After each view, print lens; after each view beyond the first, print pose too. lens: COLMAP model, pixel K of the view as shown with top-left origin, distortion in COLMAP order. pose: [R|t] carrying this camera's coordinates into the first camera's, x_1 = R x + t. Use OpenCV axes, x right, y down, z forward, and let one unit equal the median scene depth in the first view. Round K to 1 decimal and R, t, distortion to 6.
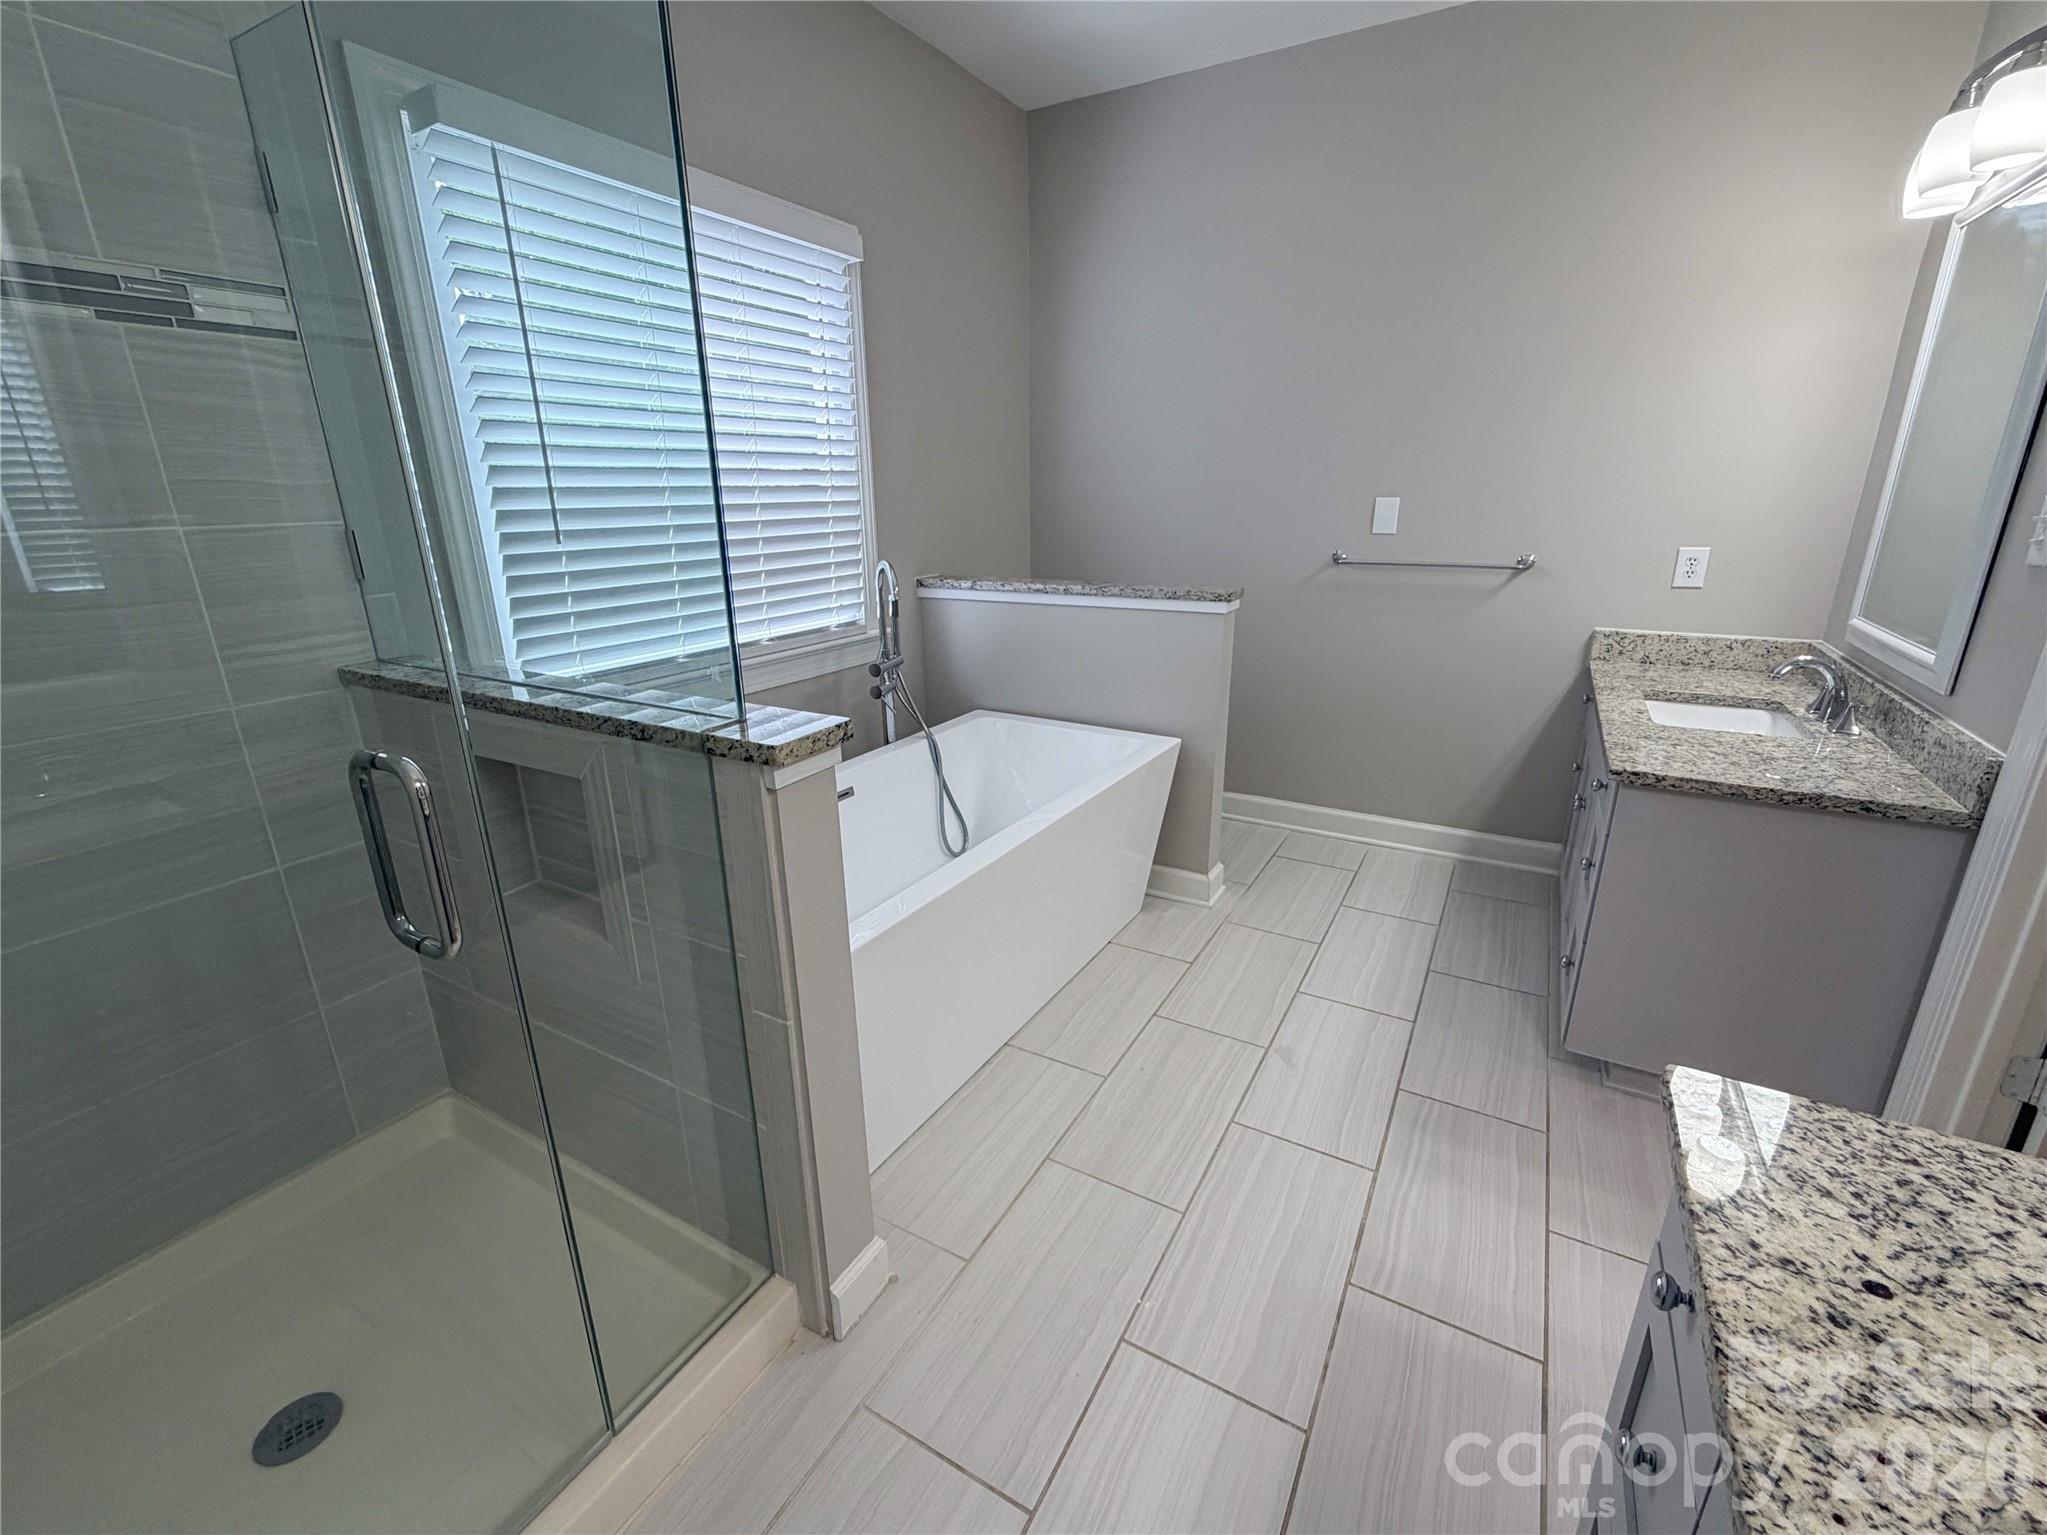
lens RADIAL K [[879.8, 0, 1013.7], [0, 879.8, 763.4], [0, 0, 1]] dist [-0.003536, 0.000121]
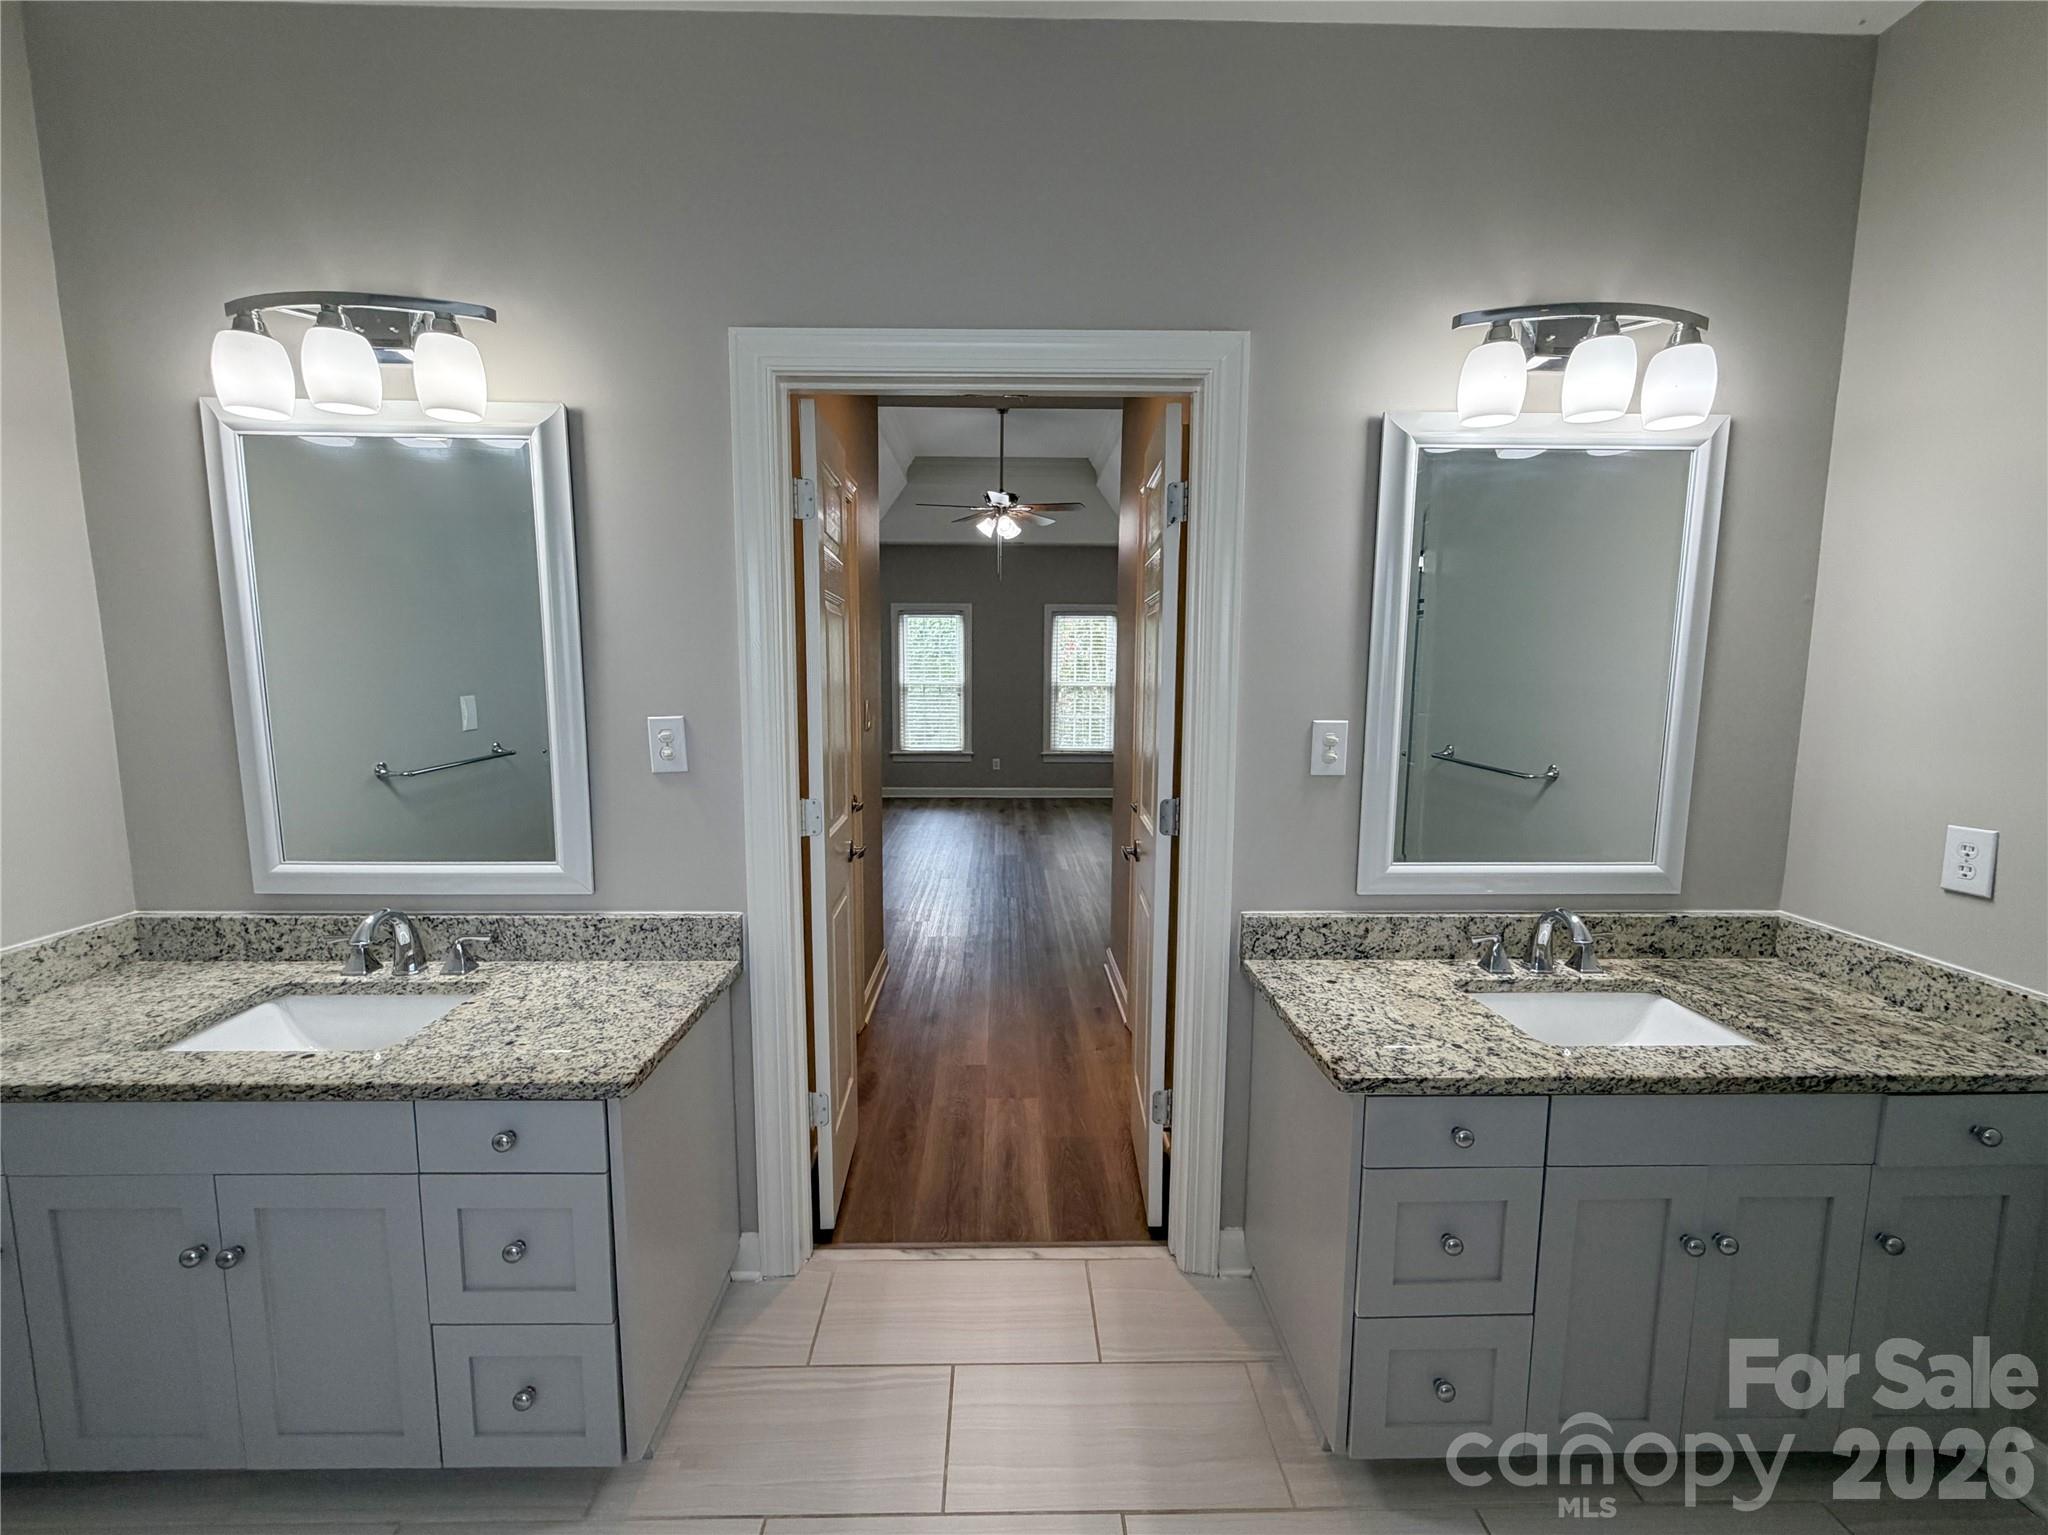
lens RADIAL K [[826.4, 0, 1024.0], [0, 826.4, 767.5], [0, 0, 1]] dist [-0.001992, 0.000001]
pose [[-0.524744, -0.088244, 0.846674, -0.062086], [0.259113, 0.930859, 0.257609, -0.289820], [-0.810866, 0.354562, -0.465598, 0.819435]]
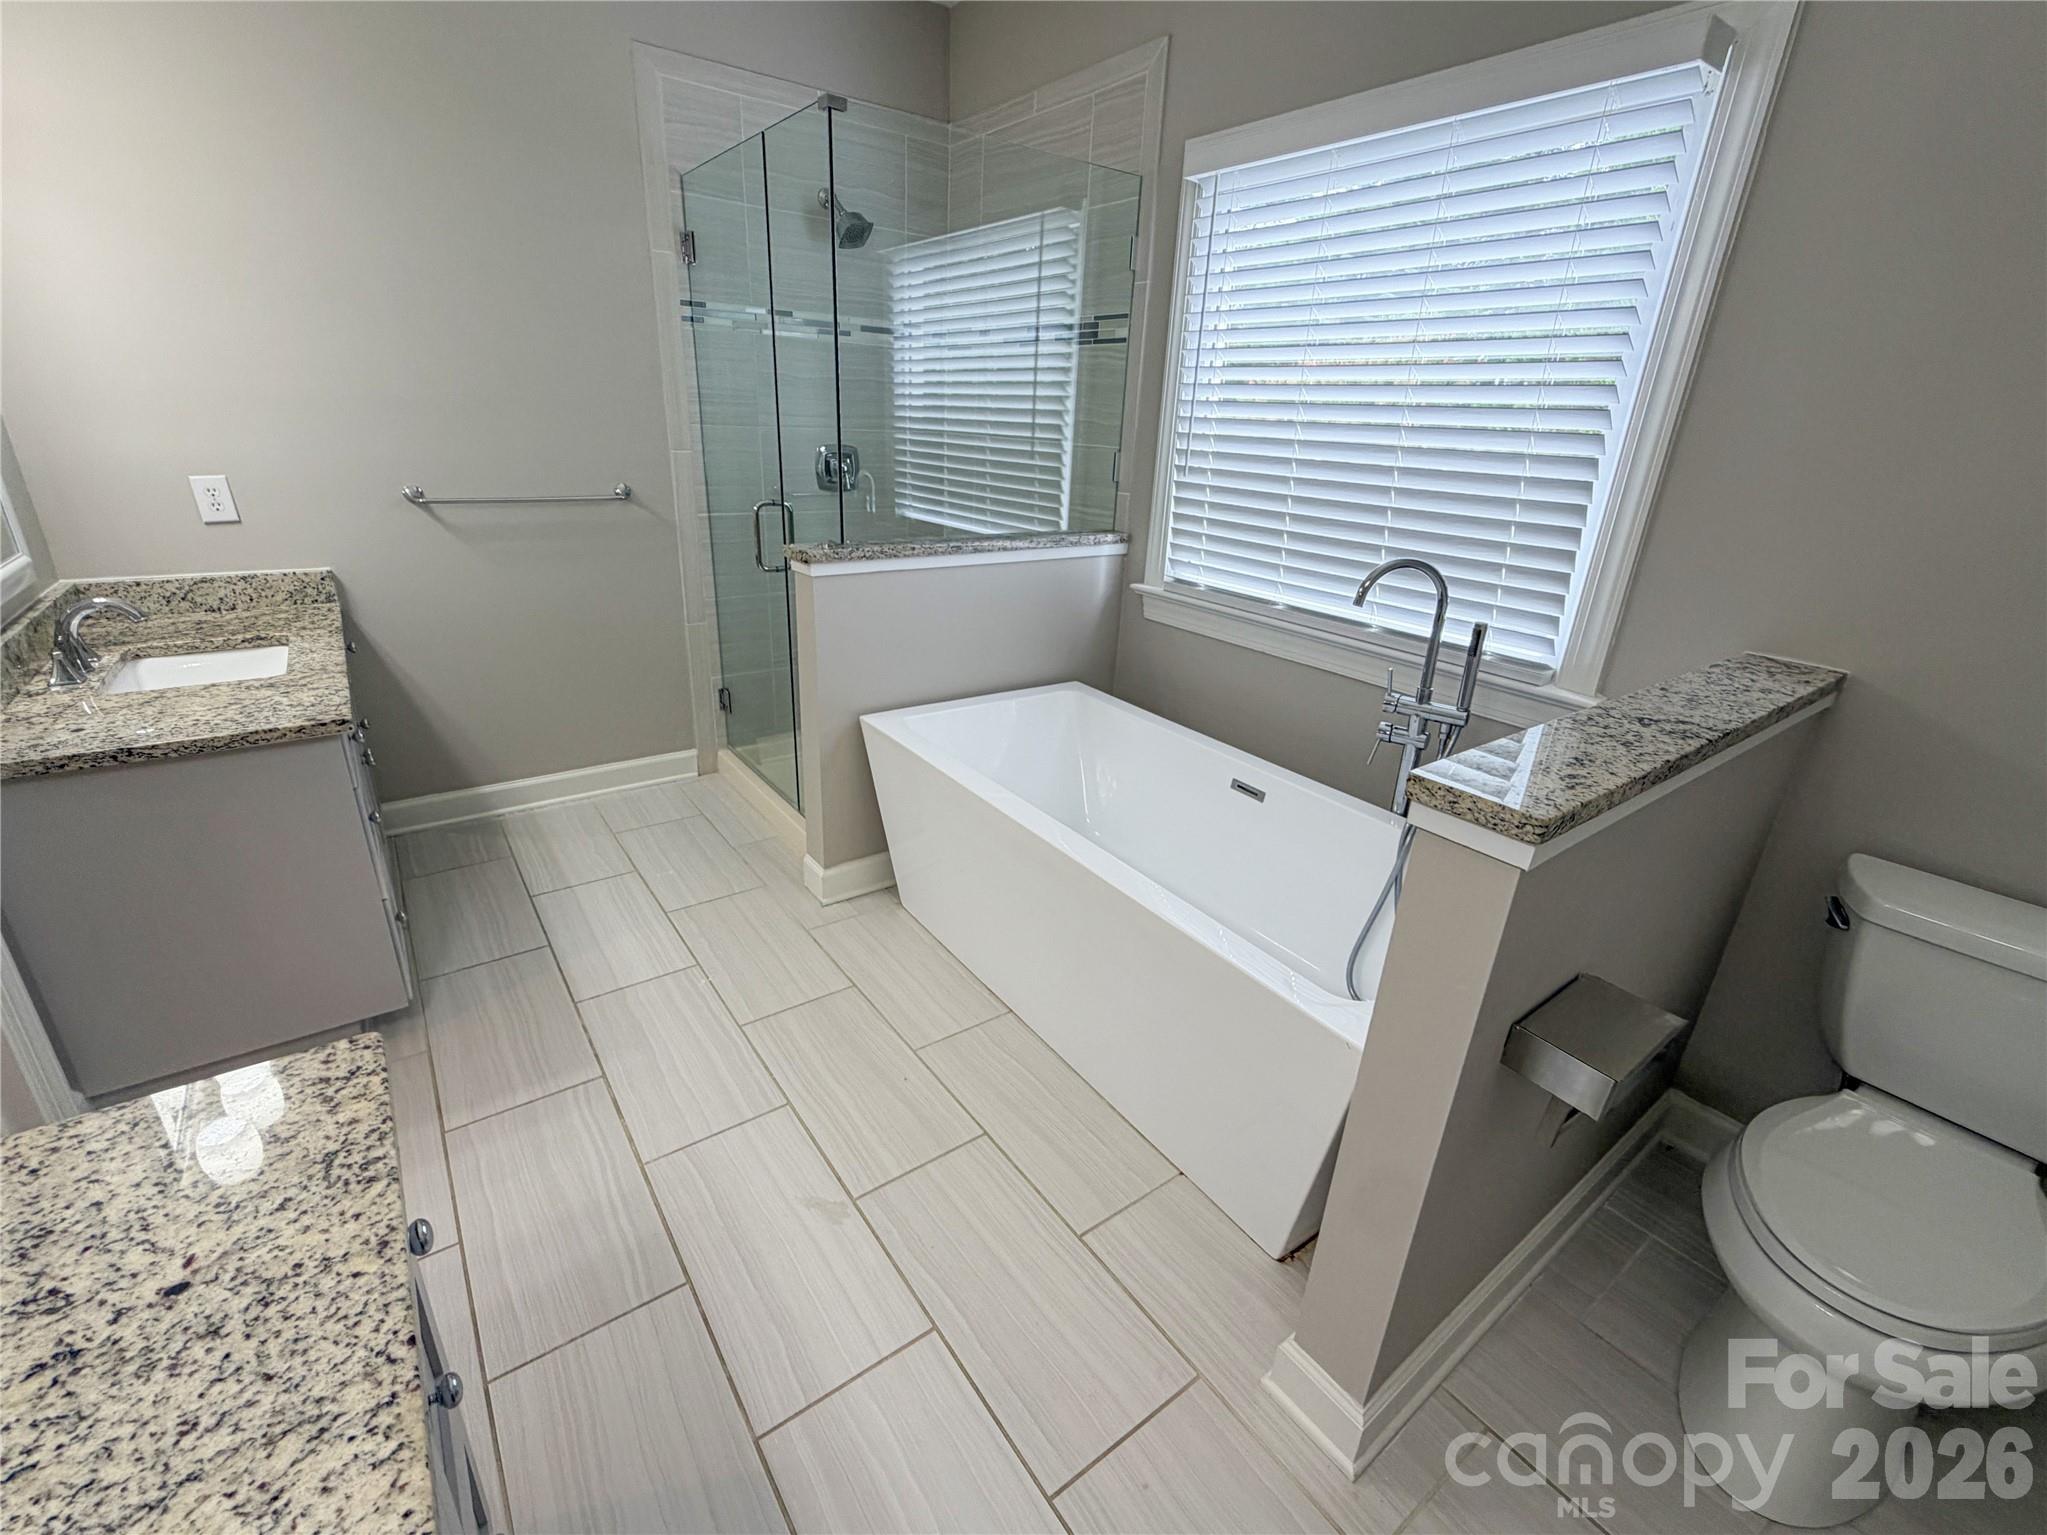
lens RADIAL K [[879.8, 0, 1013.7], [0, 879.8, 763.4], [0, 0, 1]] dist [-0.003536, 0.000121]
pose [[-0.399513, 0.336601, -0.852695, 0.776905], [-0.313106, 0.824114, 0.472018, -0.397002], [0.861600, 0.455561, -0.223852, 1.154208]]
